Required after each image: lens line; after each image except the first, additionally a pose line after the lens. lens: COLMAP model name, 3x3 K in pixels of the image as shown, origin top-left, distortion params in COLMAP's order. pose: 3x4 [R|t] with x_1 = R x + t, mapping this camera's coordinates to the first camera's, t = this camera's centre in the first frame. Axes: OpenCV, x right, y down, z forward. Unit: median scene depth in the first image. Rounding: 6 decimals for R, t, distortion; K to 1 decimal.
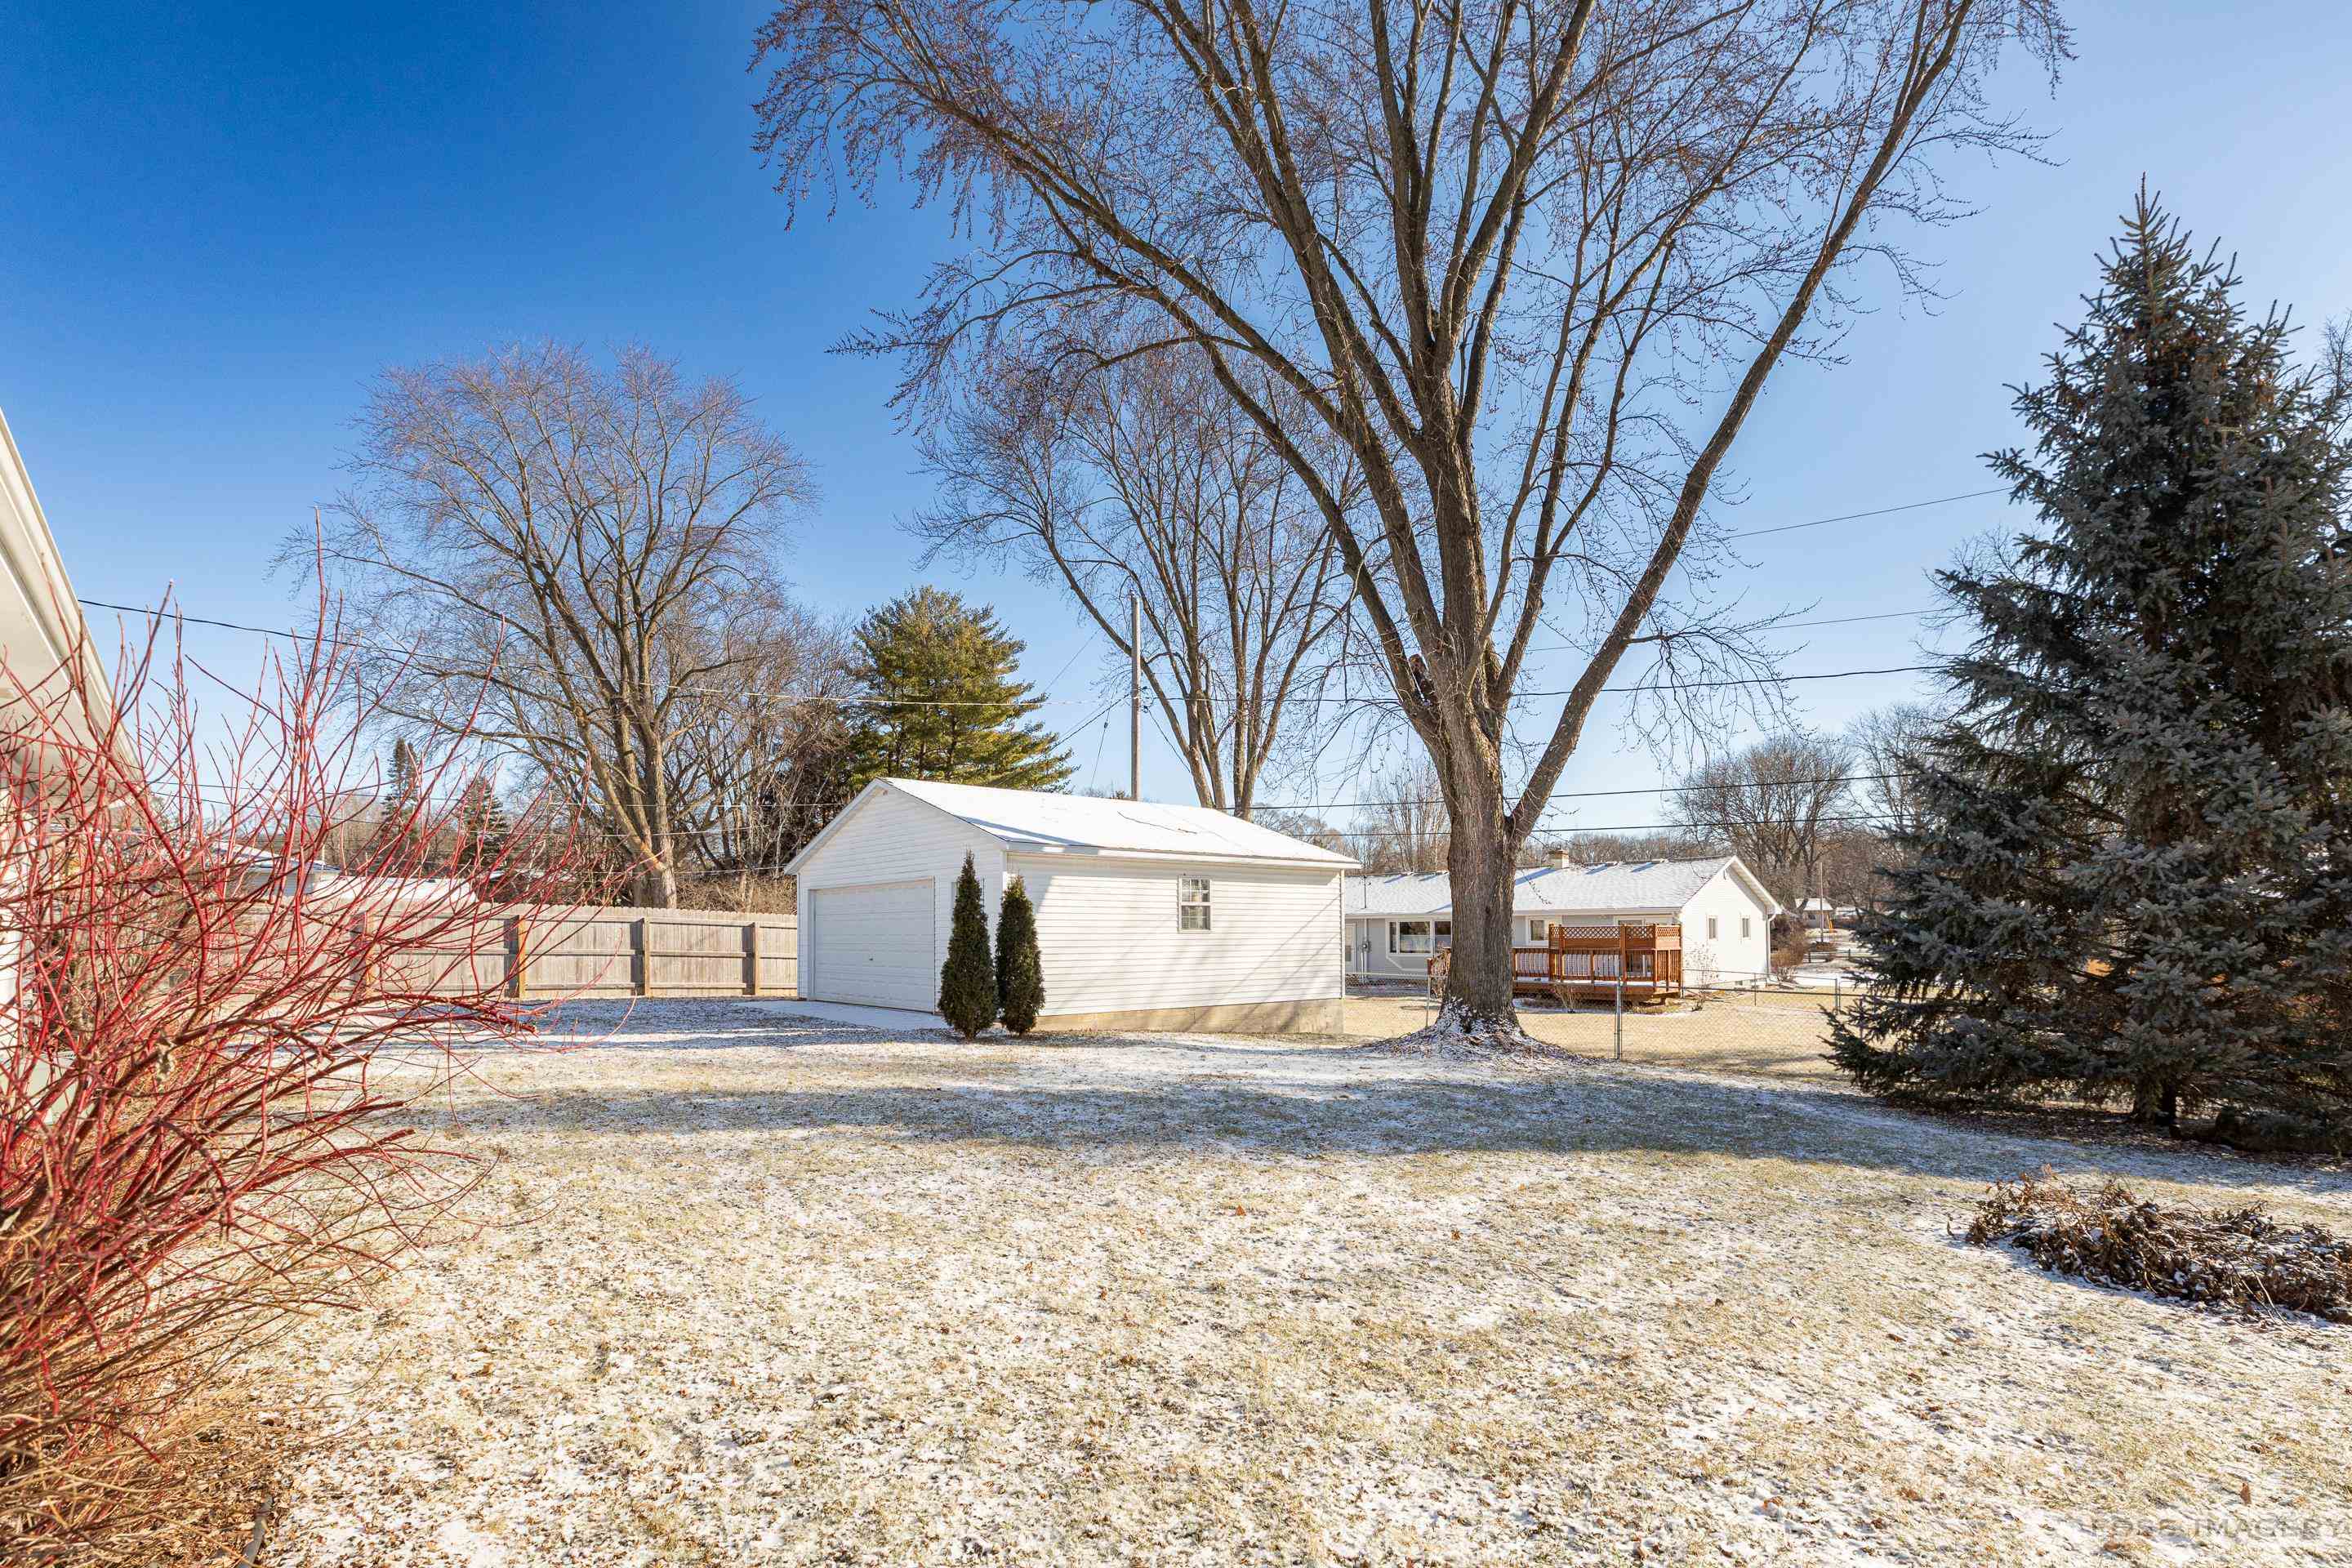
lens RADIAL K [[1107.6, 0, 1171.9], [0, 1107.6, 894.9], [0, 0, 1]] dist [-0.000706, -0.000143]
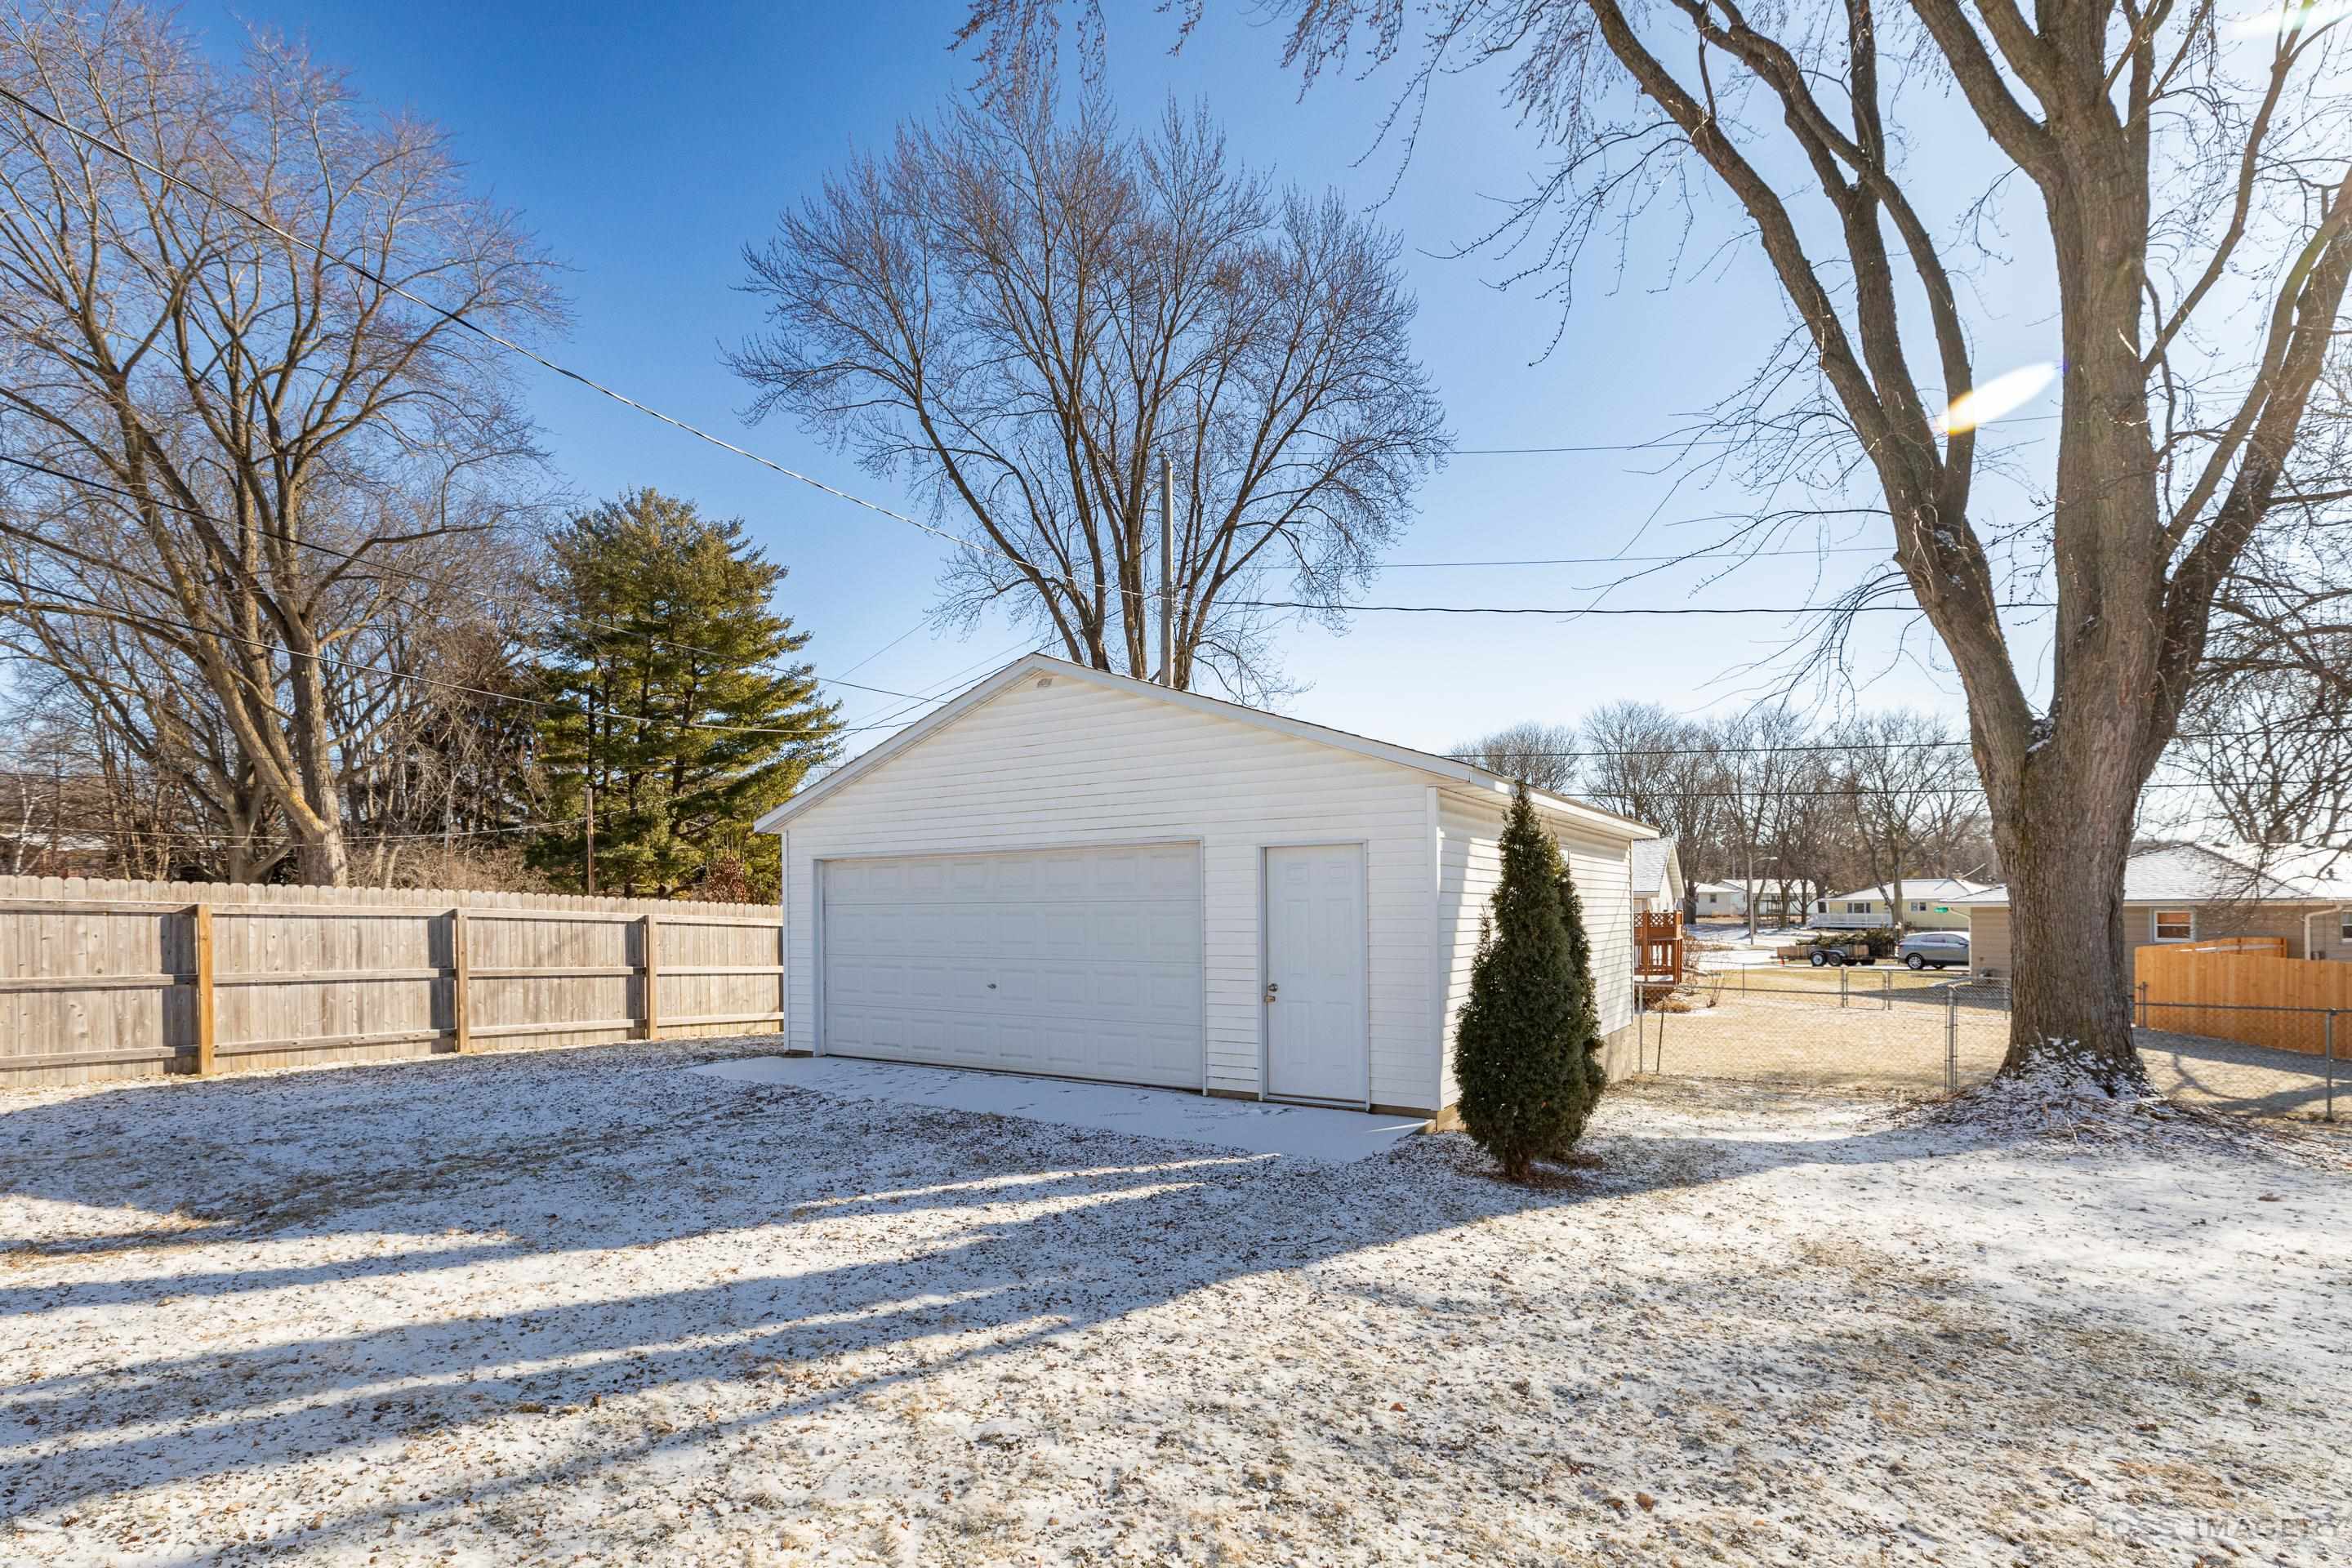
lens RADIAL K [[1107.6, 0, 1171.9], [0, 1107.6, 894.9], [0, 0, 1]] dist [-0.000706, -0.000143]
pose [[0.958536, 0.001601, 0.284966, -0.156171], [-0.006936, 0.999819, 0.017711, 0.000773], [-0.284886, -0.018953, 0.958374, 0.201701]]
